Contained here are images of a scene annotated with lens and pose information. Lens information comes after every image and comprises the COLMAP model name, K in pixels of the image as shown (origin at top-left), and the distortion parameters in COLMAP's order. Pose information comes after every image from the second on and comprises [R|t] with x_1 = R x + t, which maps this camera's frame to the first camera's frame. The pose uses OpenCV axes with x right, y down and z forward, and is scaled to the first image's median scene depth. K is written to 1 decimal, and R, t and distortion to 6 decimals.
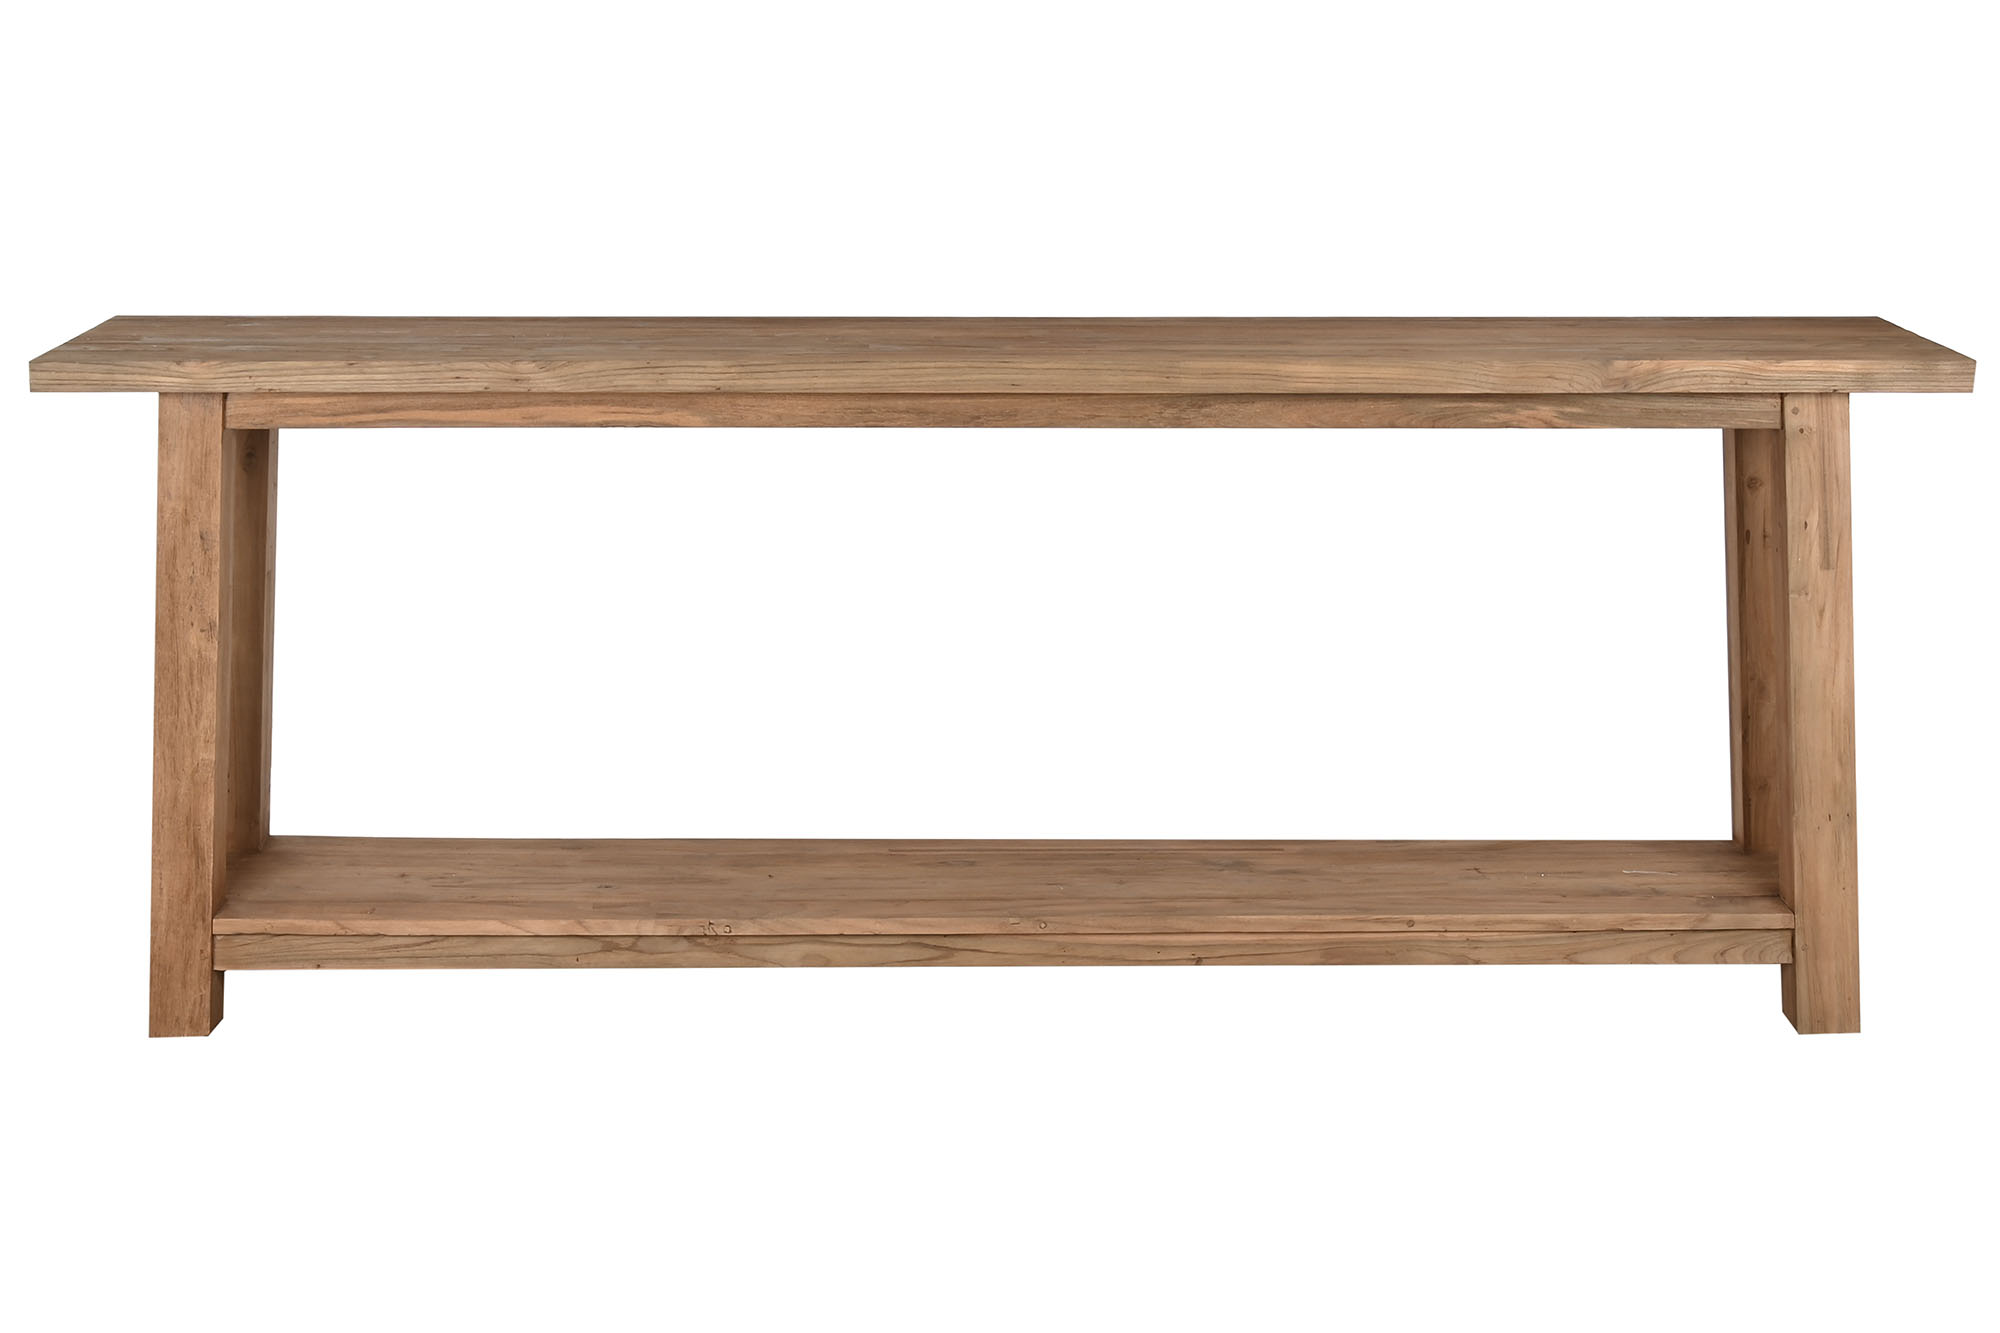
lens RADIAL K [[3096.4, 0, 1000.0], [0, 3096.4, 666.5], [0, 0, 1]] dist [-0.008423, 0.031377]
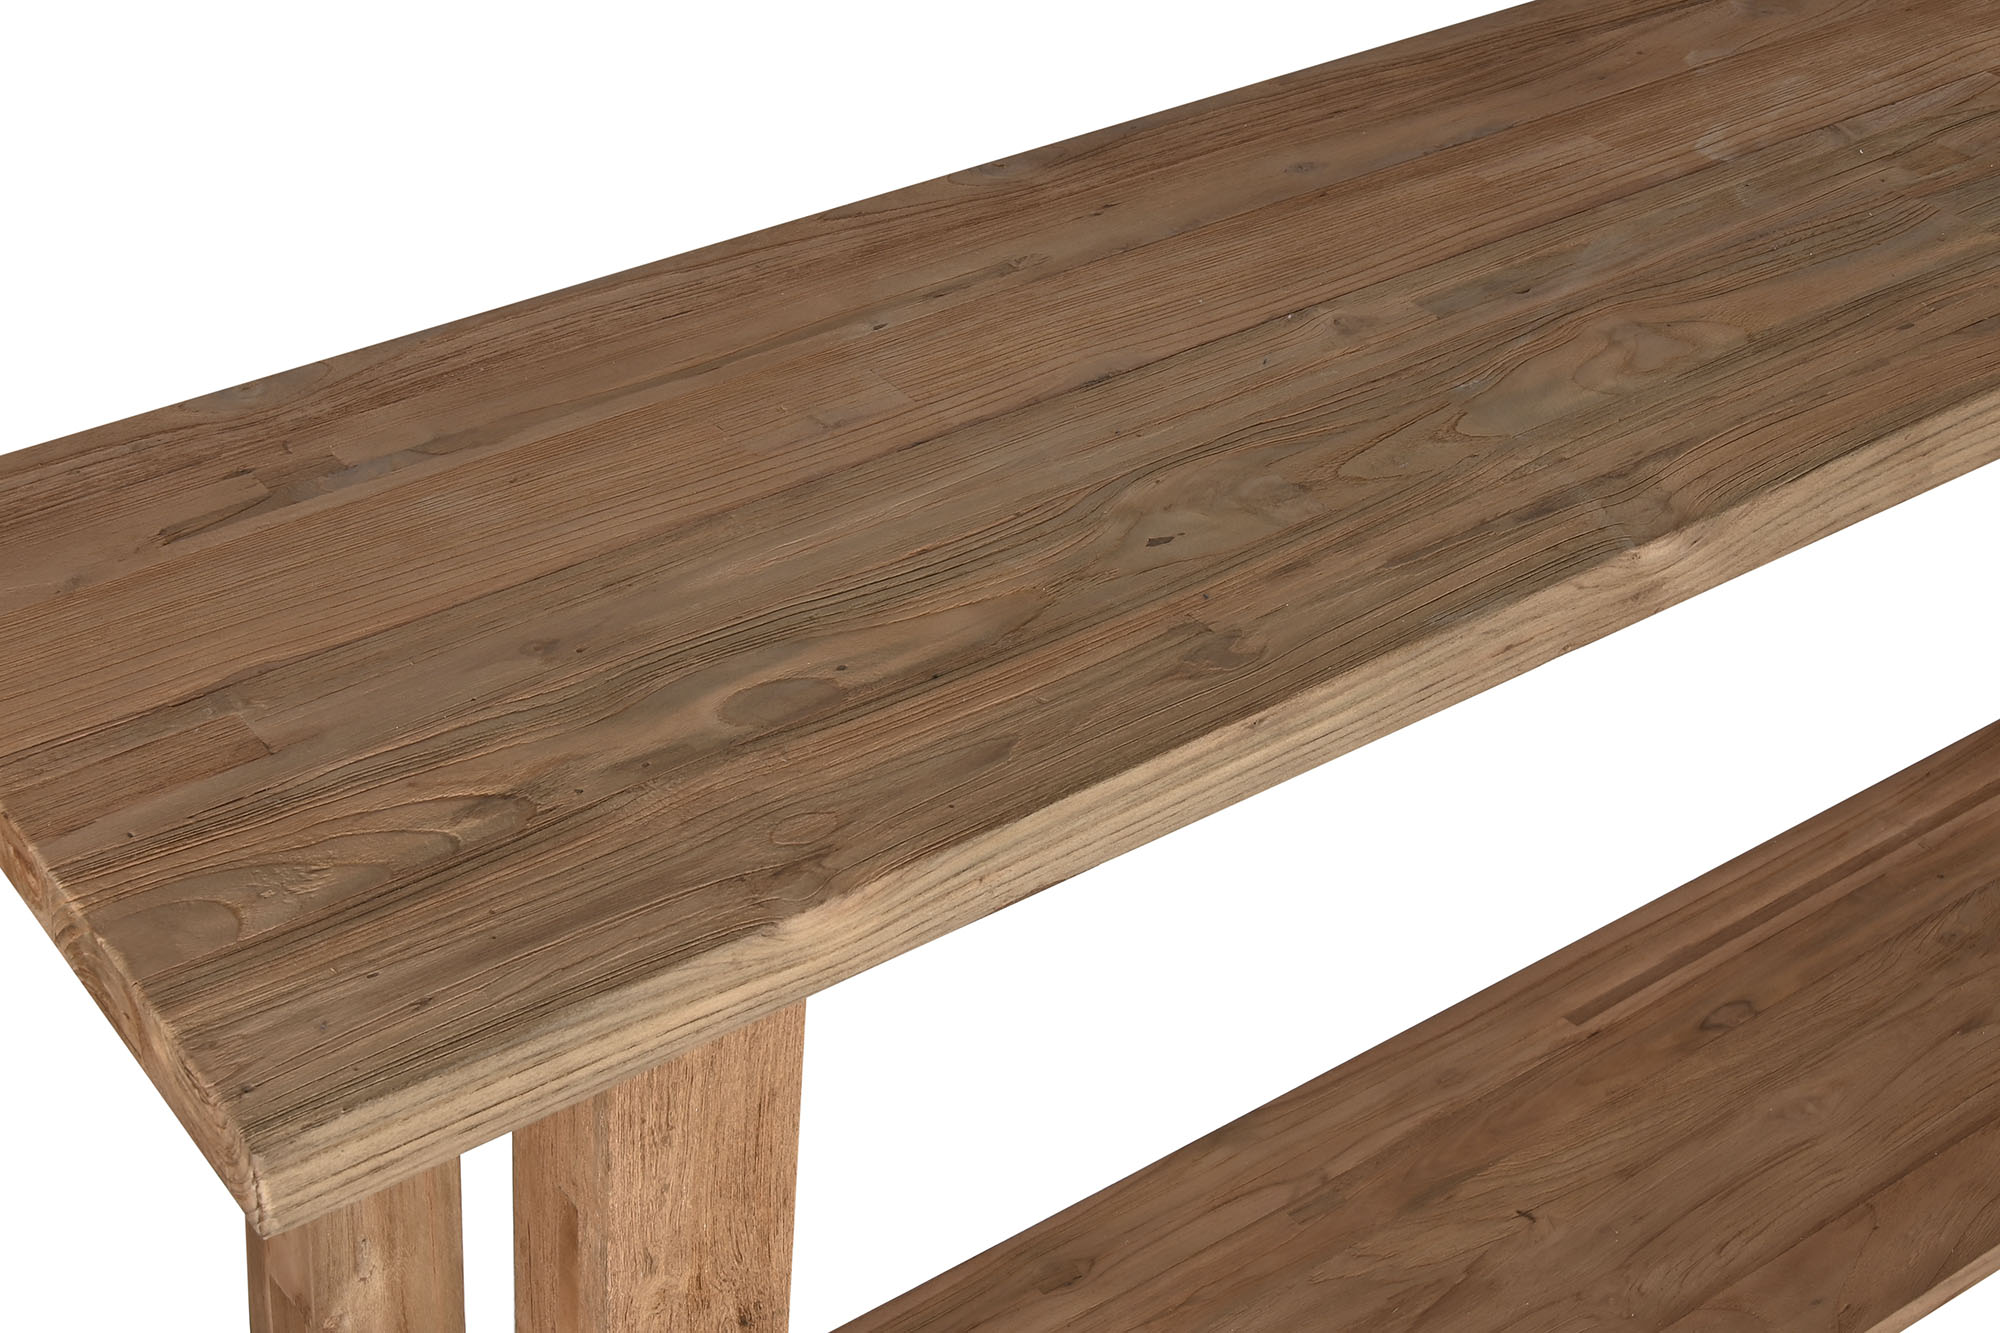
lens RADIAL K [[2898.3, 0, 1000.0], [0, 2898.3, 666.5], [0, 0, 1]] dist [-0.012760, -0.005025]
pose [[0.822334, -0.315512, 0.473518, -0.348940], [0.120516, 0.909883, 0.396974, -0.209776], [-0.556096, -0.269378, 0.786252, 0.769446]]
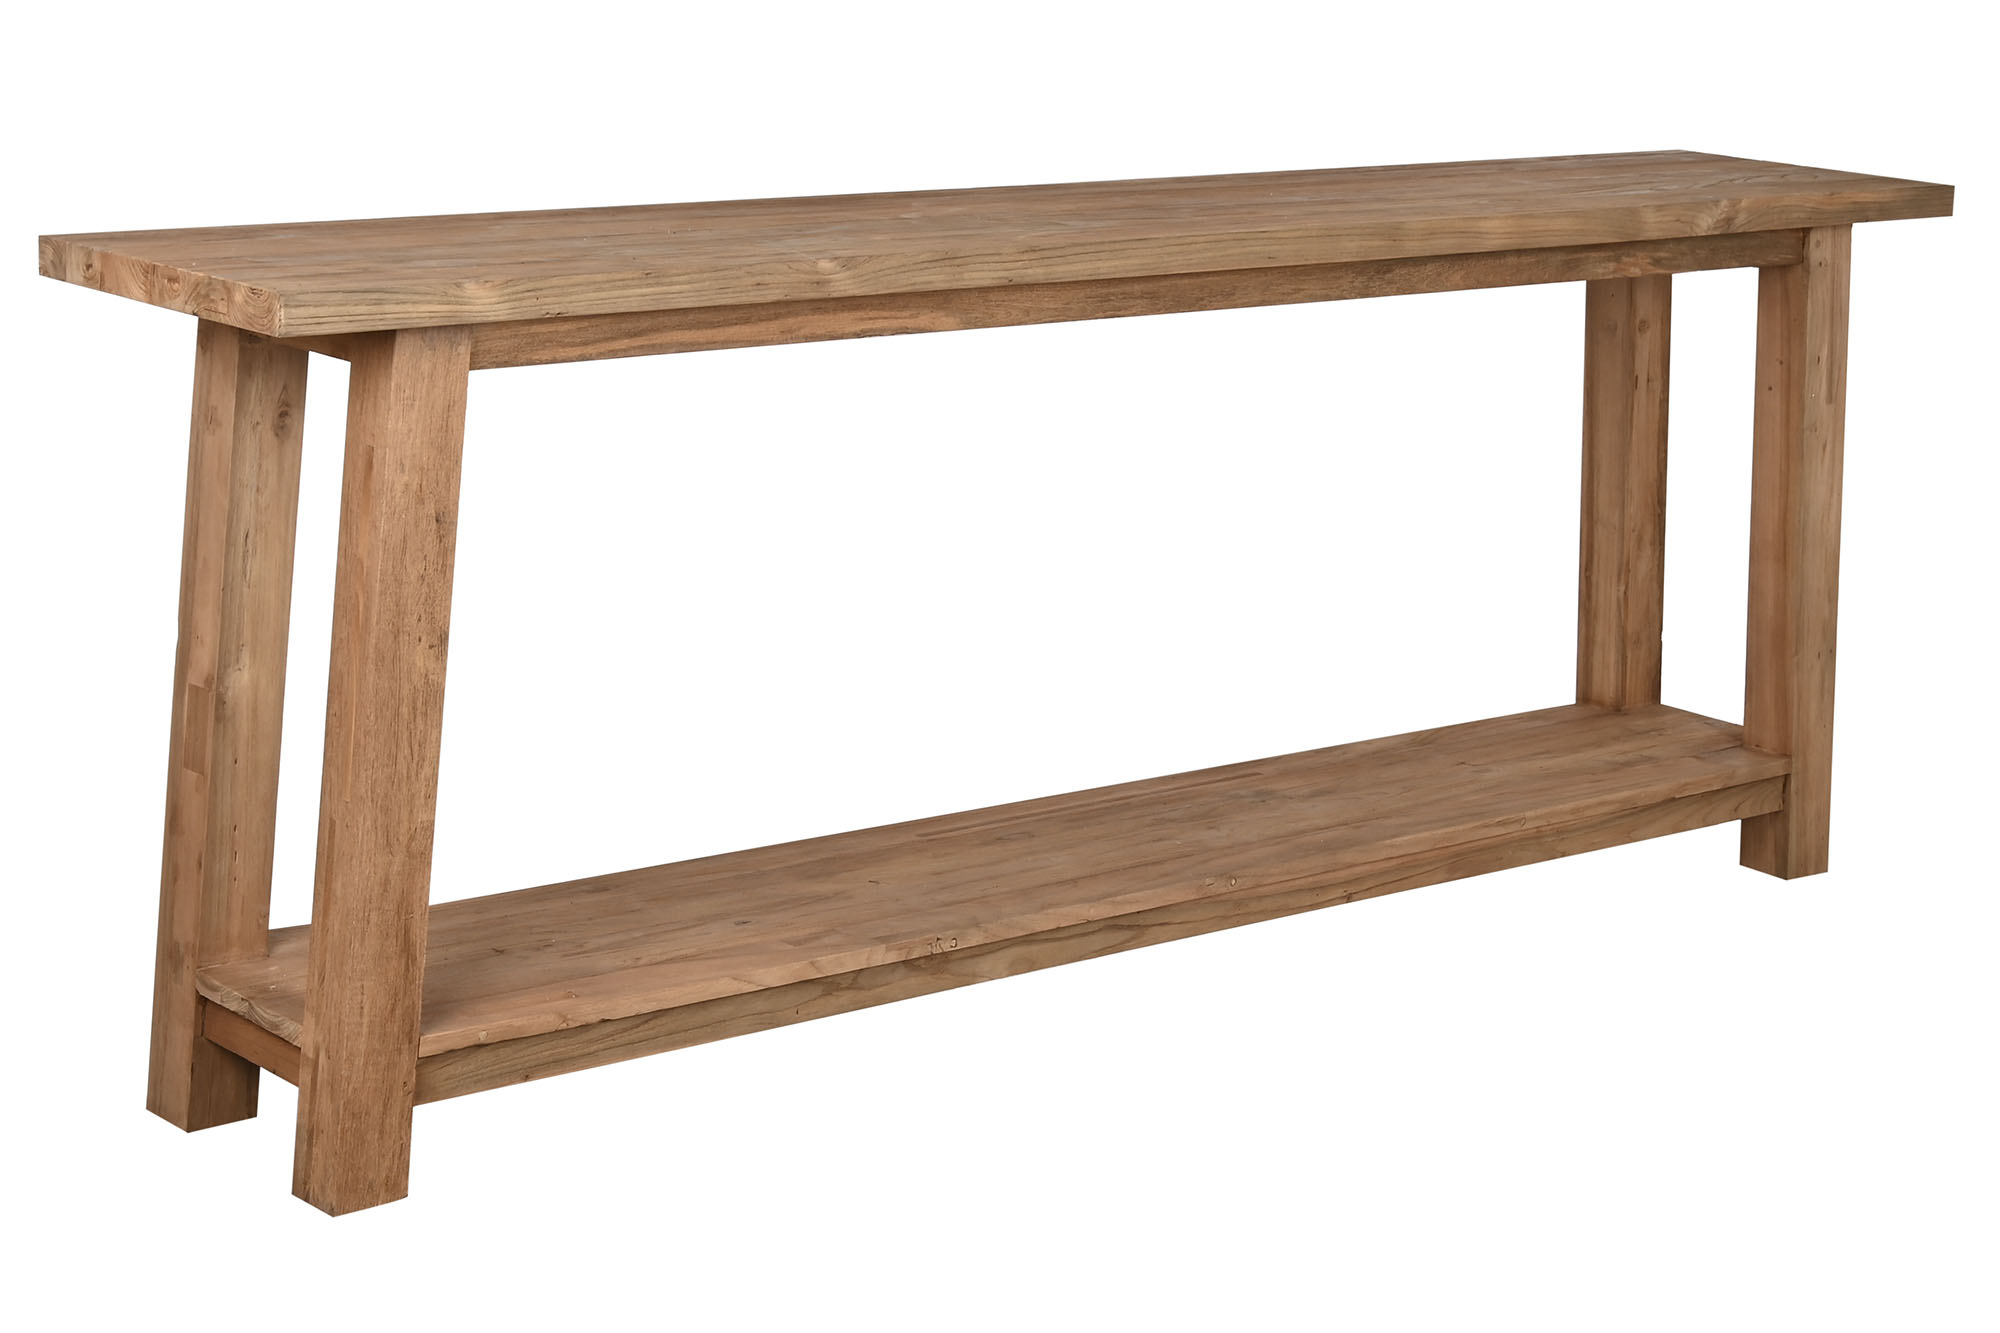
lens RADIAL K [[3986.5, 0, 1000.0], [0, 3986.5, 666.5], [0, 0, 1]] dist [0.022894, 0.096439]
pose [[0.778473, -0.114453, 0.617155, -0.739208], [0.109682, 0.992912, 0.045786, -0.035577], [-0.618021, 0.032048, 0.785508, 0.165343]]
